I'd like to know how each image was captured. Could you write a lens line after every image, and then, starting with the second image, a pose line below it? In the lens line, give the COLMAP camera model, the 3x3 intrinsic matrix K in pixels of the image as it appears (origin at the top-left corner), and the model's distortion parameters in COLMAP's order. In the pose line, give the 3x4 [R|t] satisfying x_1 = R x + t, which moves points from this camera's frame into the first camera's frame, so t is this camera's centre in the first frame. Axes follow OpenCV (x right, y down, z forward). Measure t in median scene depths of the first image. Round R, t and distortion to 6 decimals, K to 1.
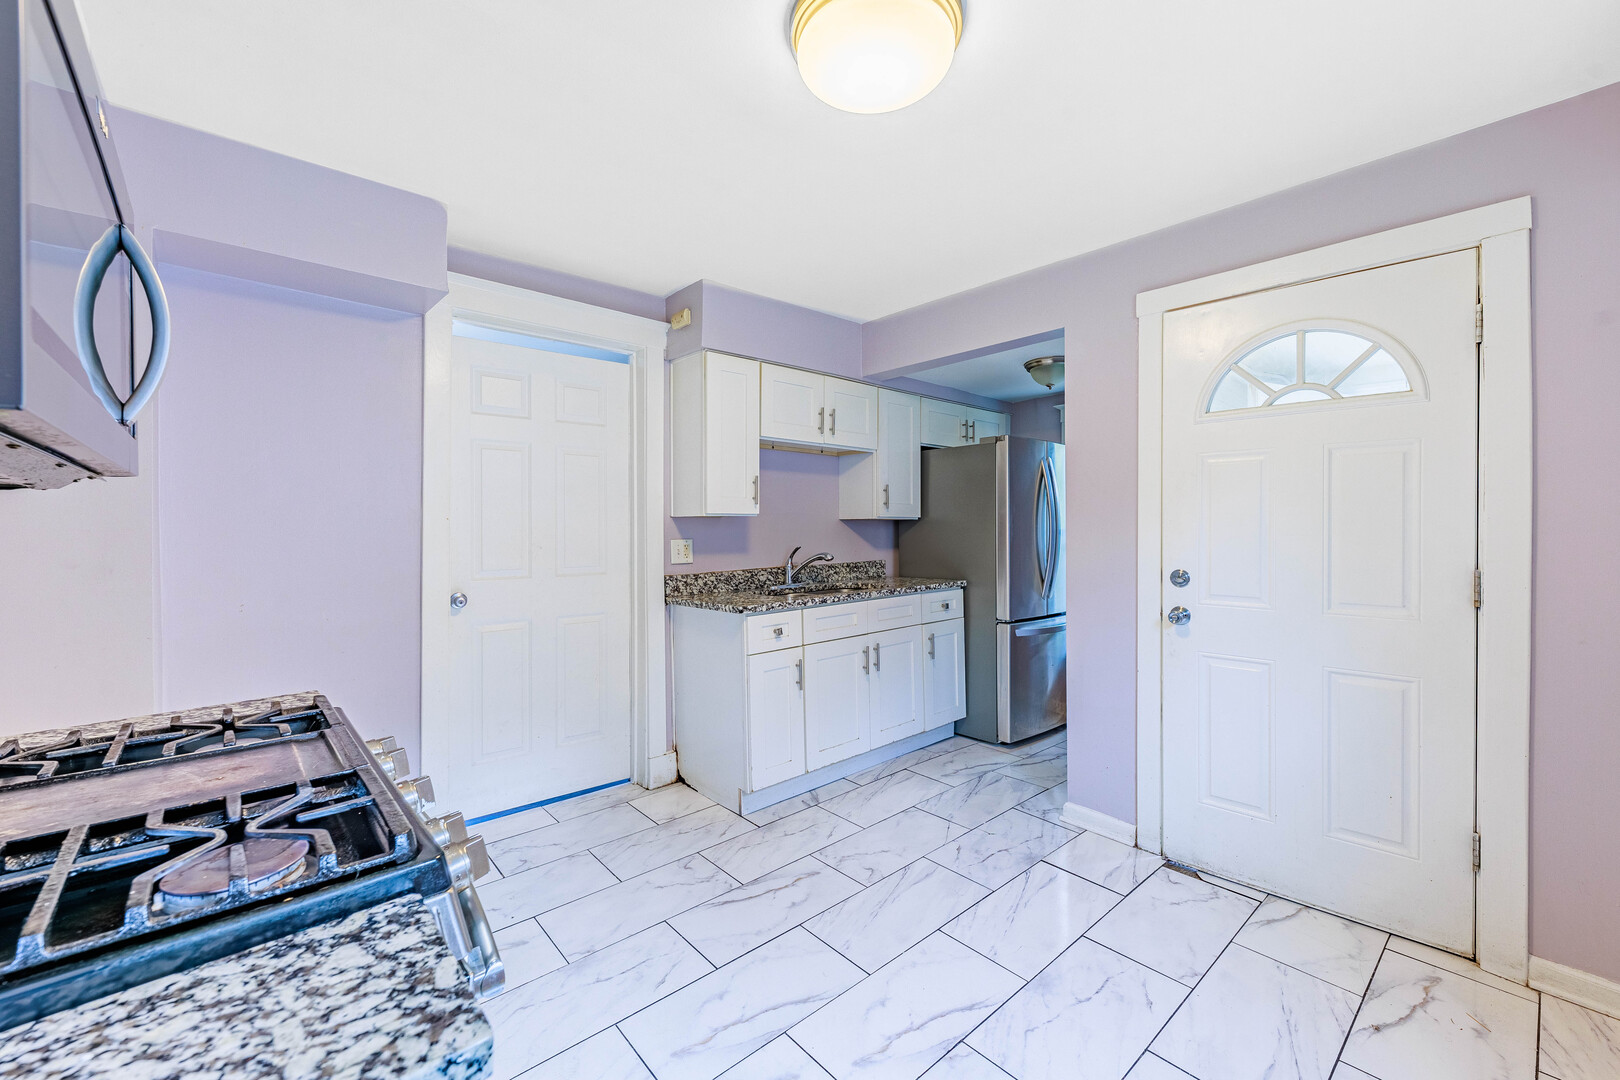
lens RADIAL K [[654.3, 0, 803.8], [0, 654.3, 529.4], [0, 0, 1]] dist [0.000025, -0.000211]
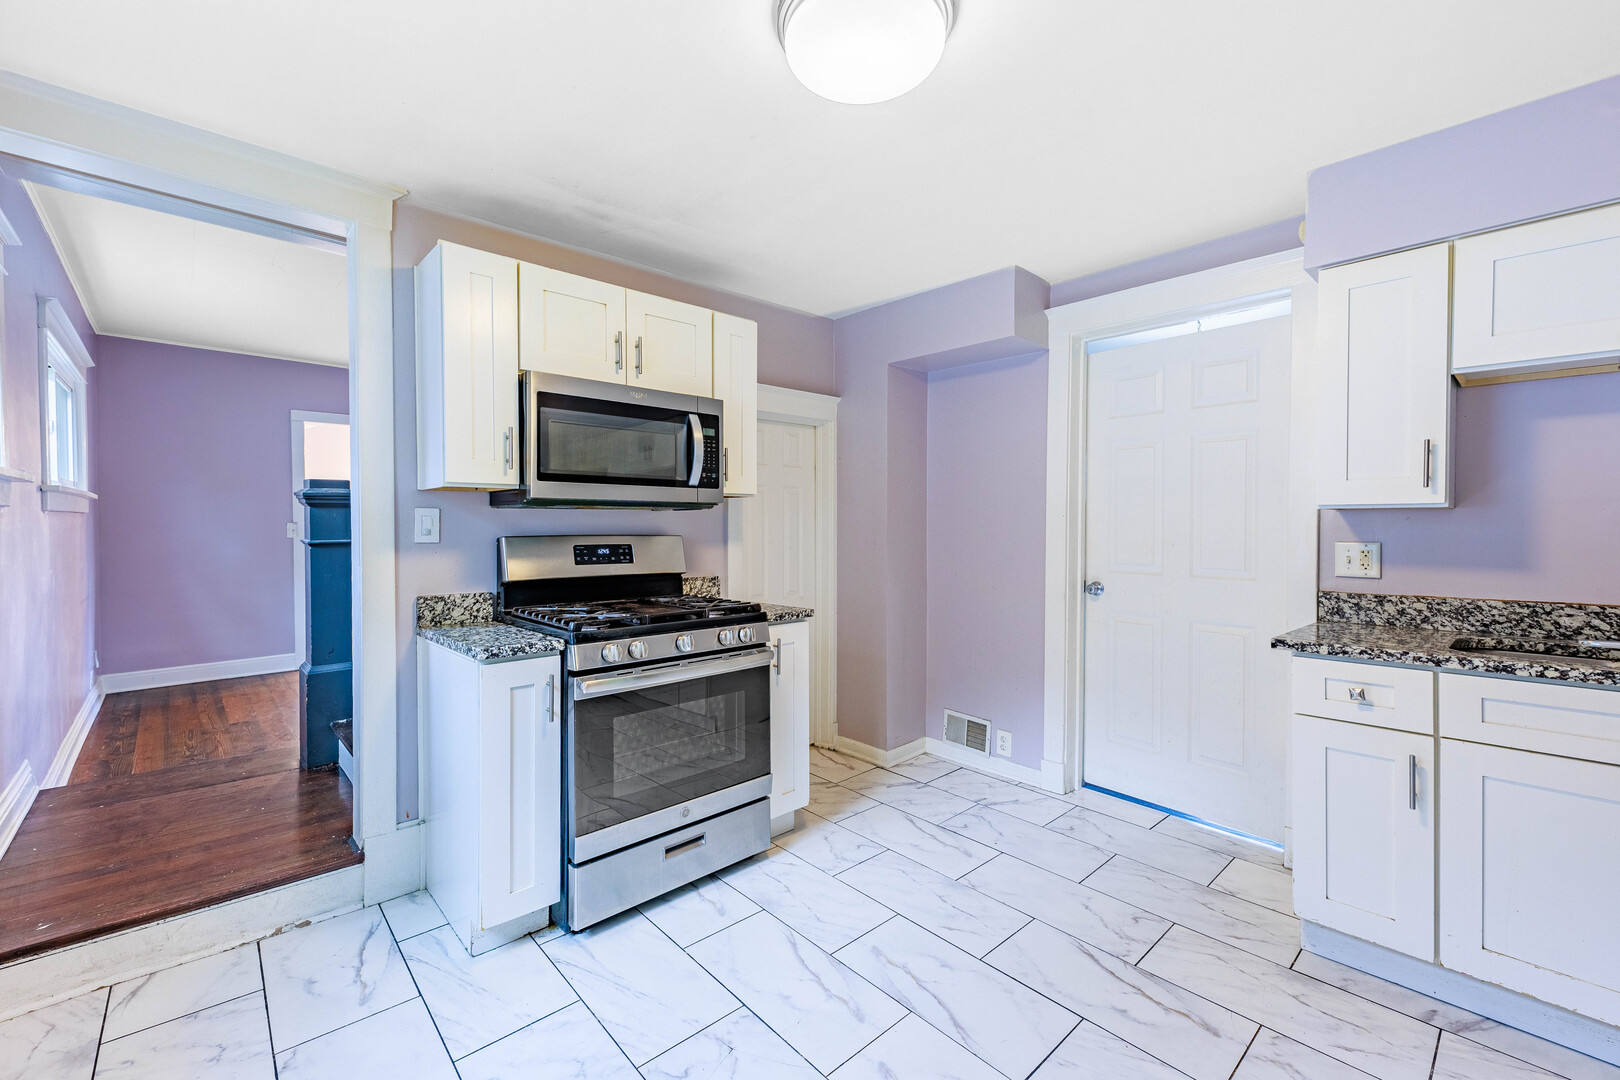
lens RADIAL K [[654.3, 0, 803.4], [0, 654.3, 535.6], [0, 0, 1]] dist [0.000025, -0.000211]
pose [[0.014736, 0.018642, -0.999718, 0.502138], [-0.007704, 0.999799, 0.018530, -0.000117], [0.999862, 0.007429, 0.014876, 0.411444]]
